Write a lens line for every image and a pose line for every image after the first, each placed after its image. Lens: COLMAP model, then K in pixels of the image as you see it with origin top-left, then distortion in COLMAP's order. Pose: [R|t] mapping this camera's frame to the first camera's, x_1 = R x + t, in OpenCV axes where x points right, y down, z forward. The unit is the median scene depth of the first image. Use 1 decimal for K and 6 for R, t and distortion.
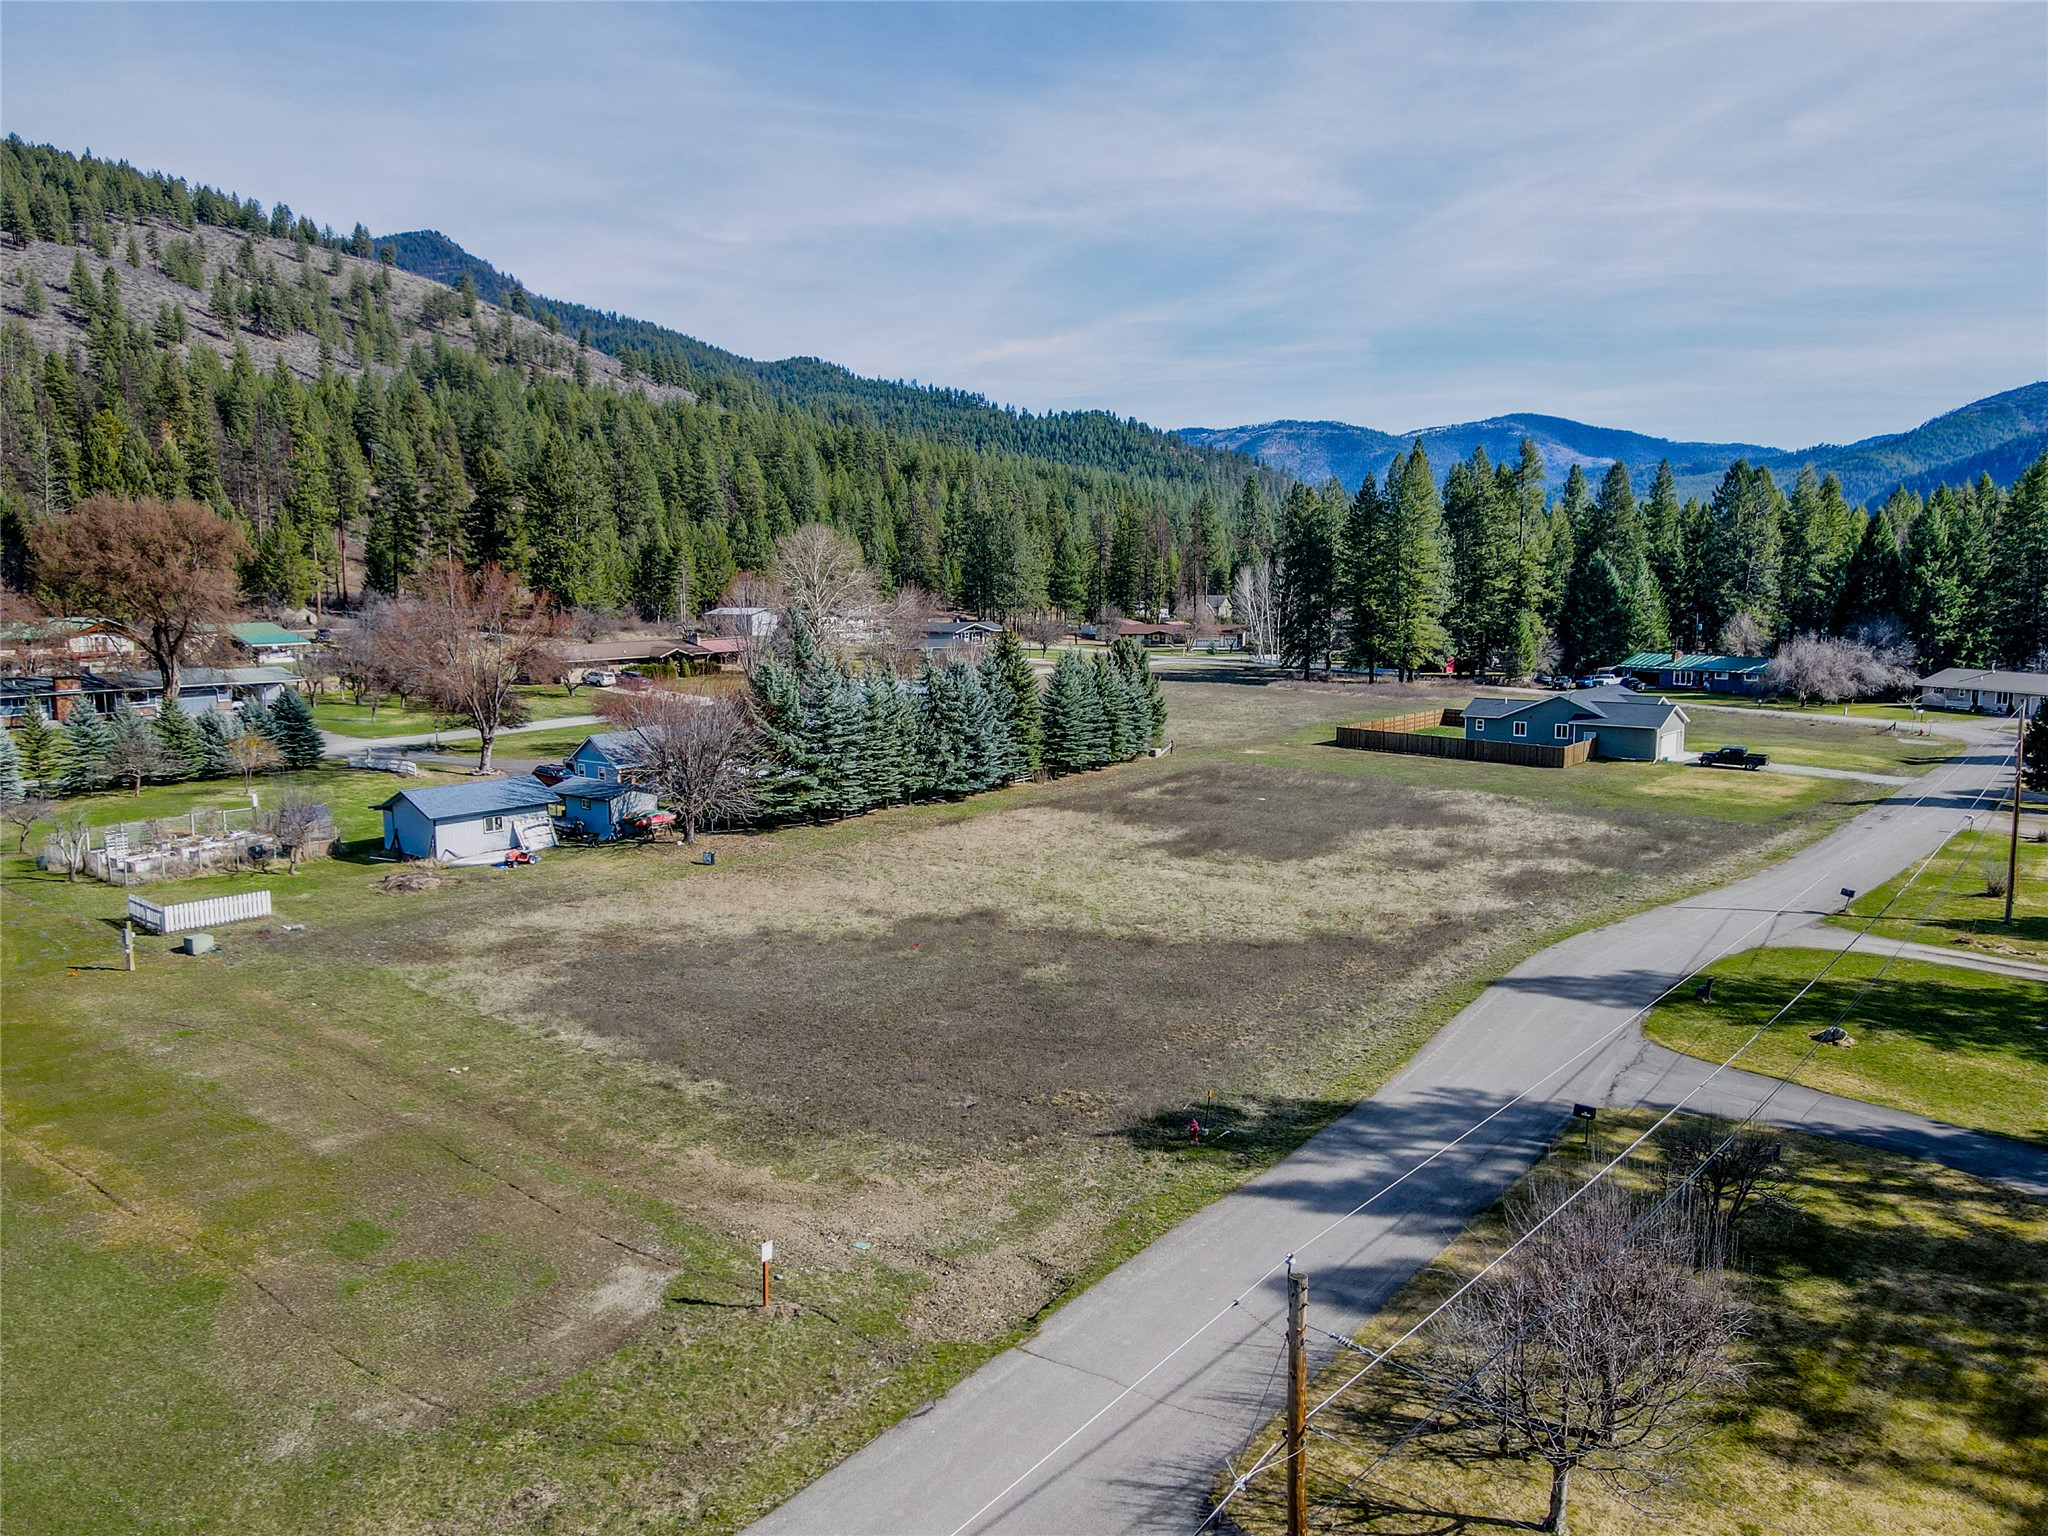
lens RADIAL K [[1498.9, 0, 1019.1], [0, 1498.9, 771.3], [0, 0, 1]] dist [0.009878, 0.020174]
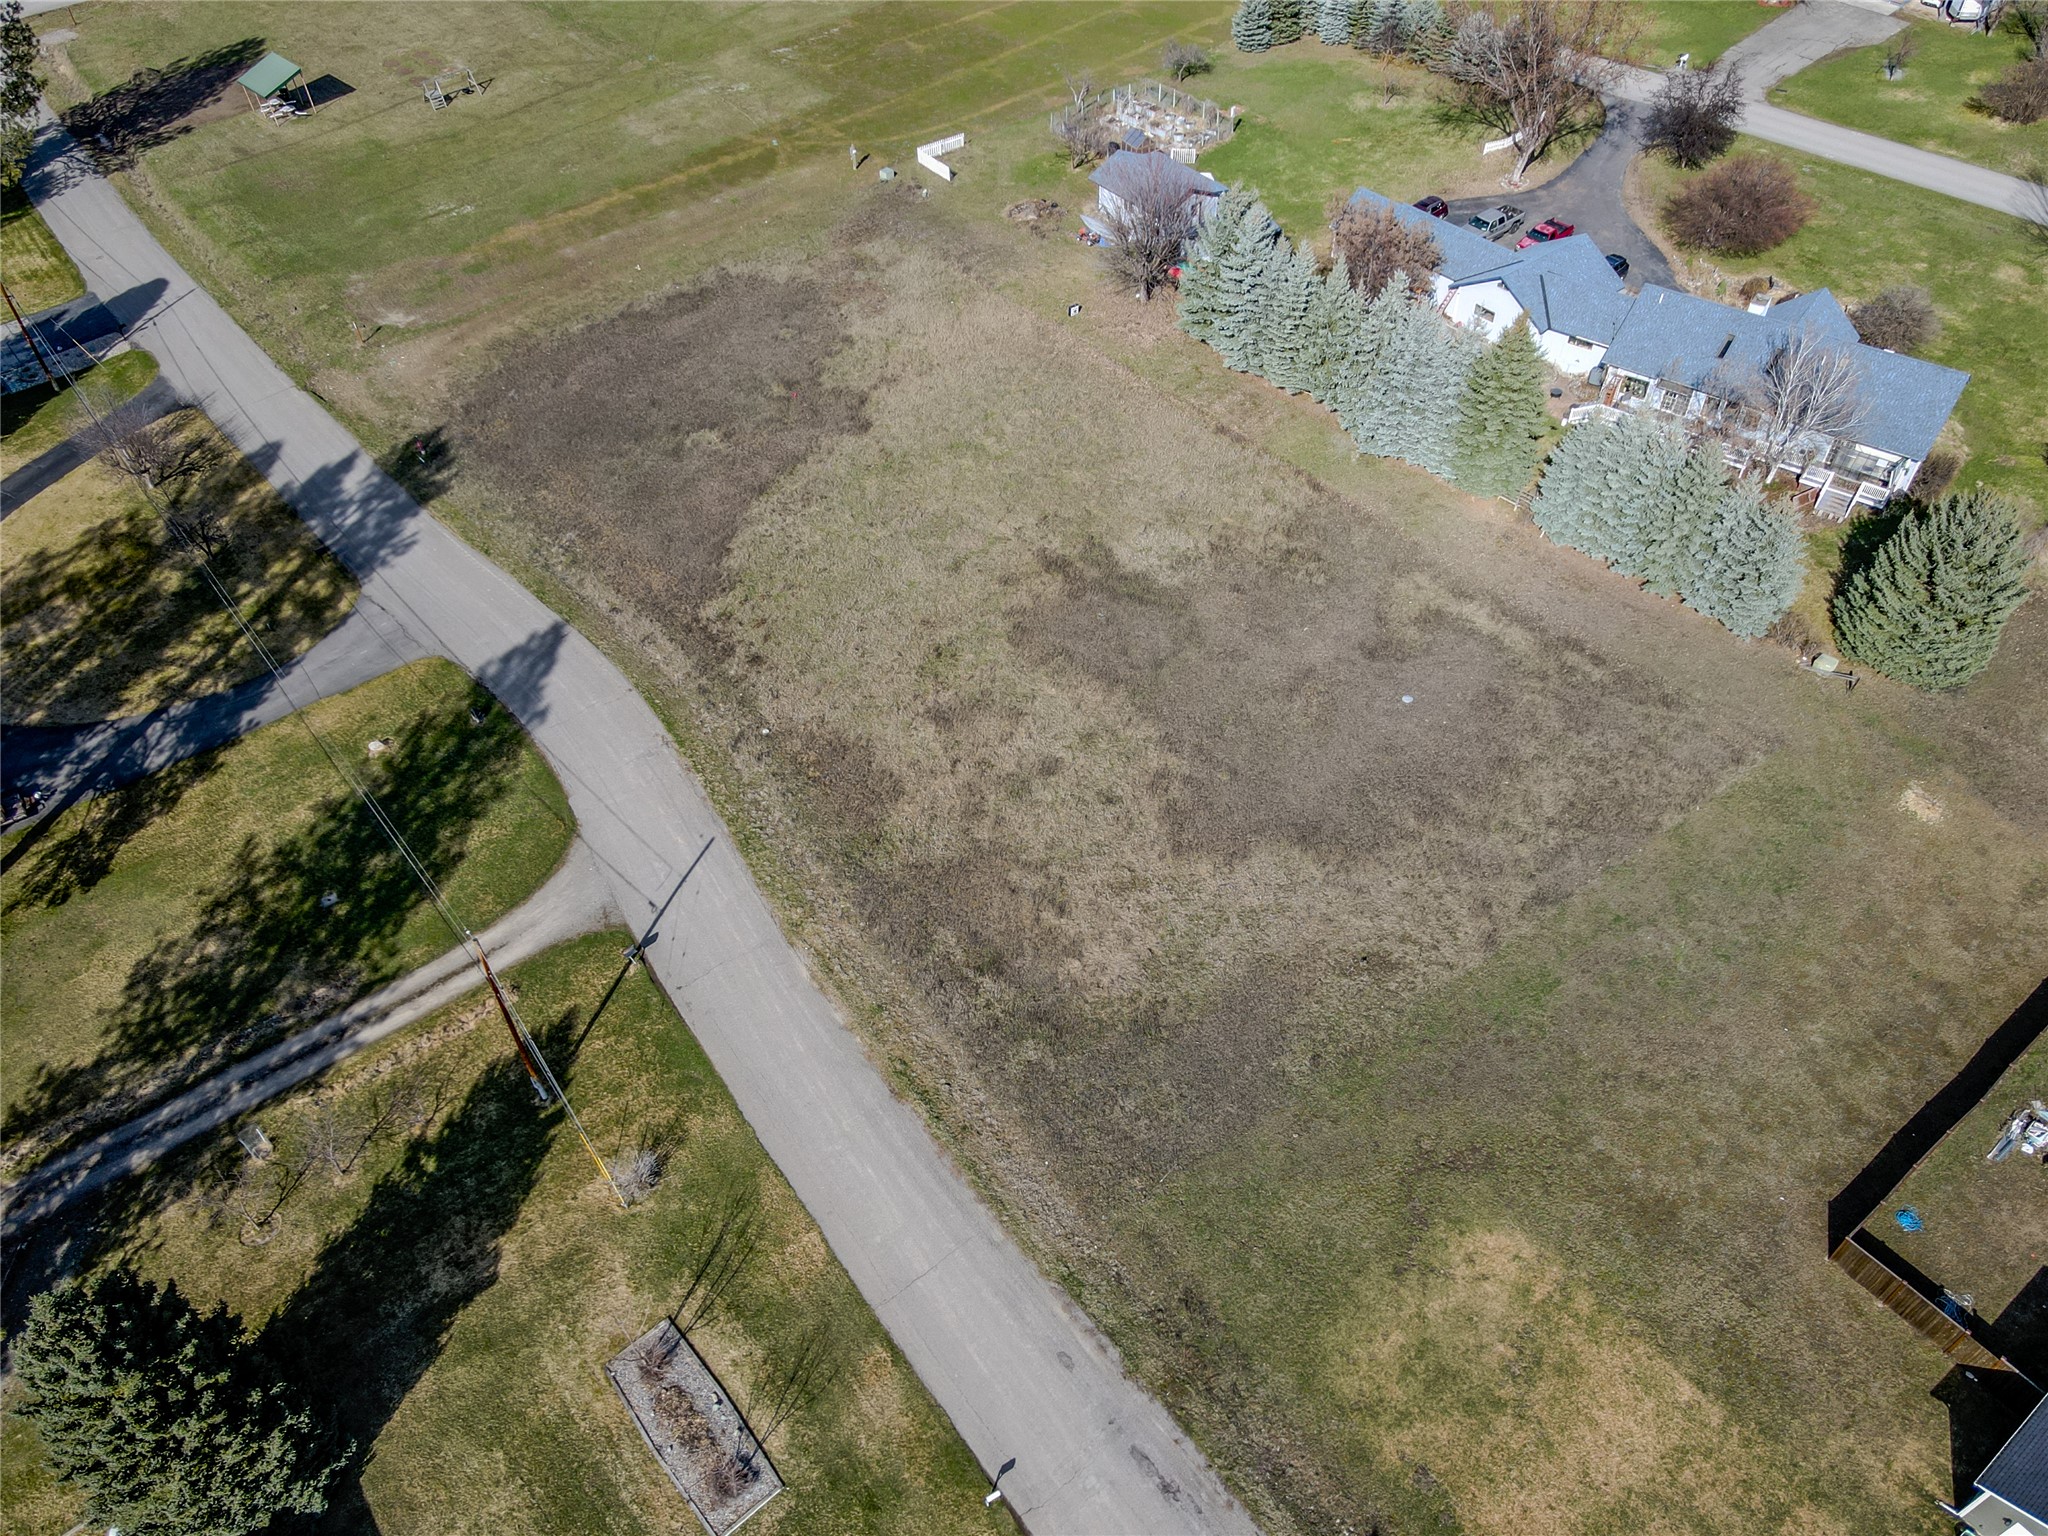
lens RADIAL K [[1506.1, 0, 1024.0], [0, 1506.1, 768.0], [0, 0, 1]] dist [0.018853, 0.011244]
pose [[-0.213723, 0.712309, -0.668535, 0.723989], [-0.108582, 0.662785, 0.740895, -0.487798], [0.970841, 0.230937, -0.064308, 0.891546]]
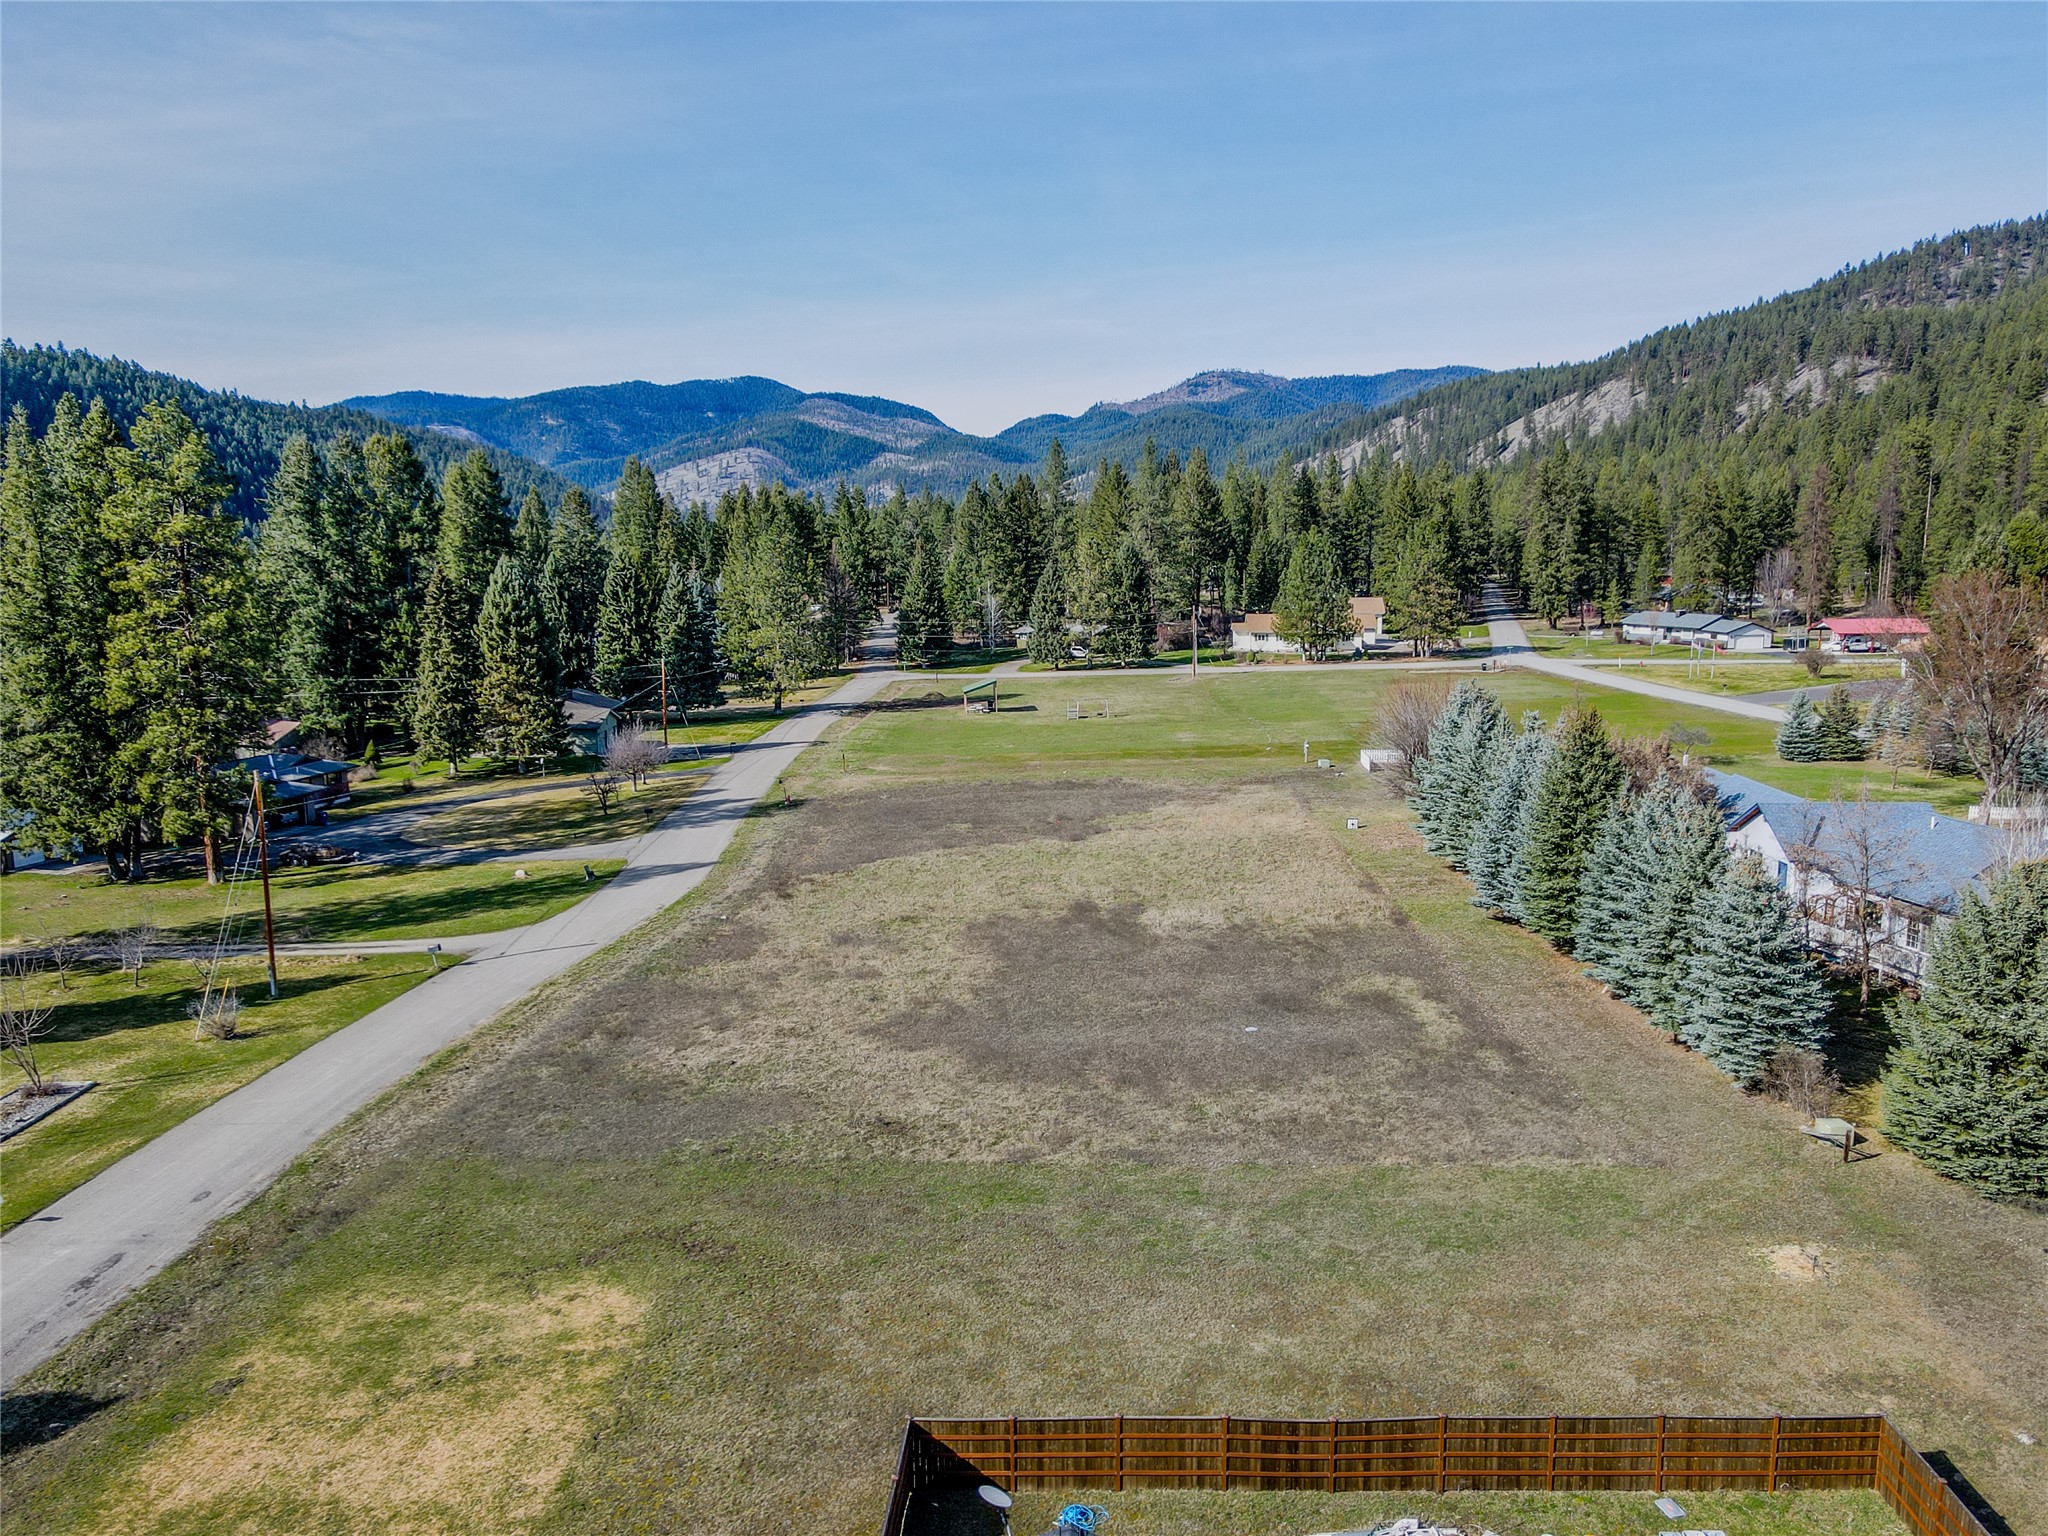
lens RADIAL K [[1498.9, 0, 1019.1], [0, 1498.9, 771.3], [0, 0, 1]] dist [0.009878, 0.020174]
pose [[-0.799187, 0.109804, -0.590968, 0.576281], [-0.066071, 0.961168, 0.267939, -0.231800], [0.597440, 0.253180, -0.760898, 1.388843]]
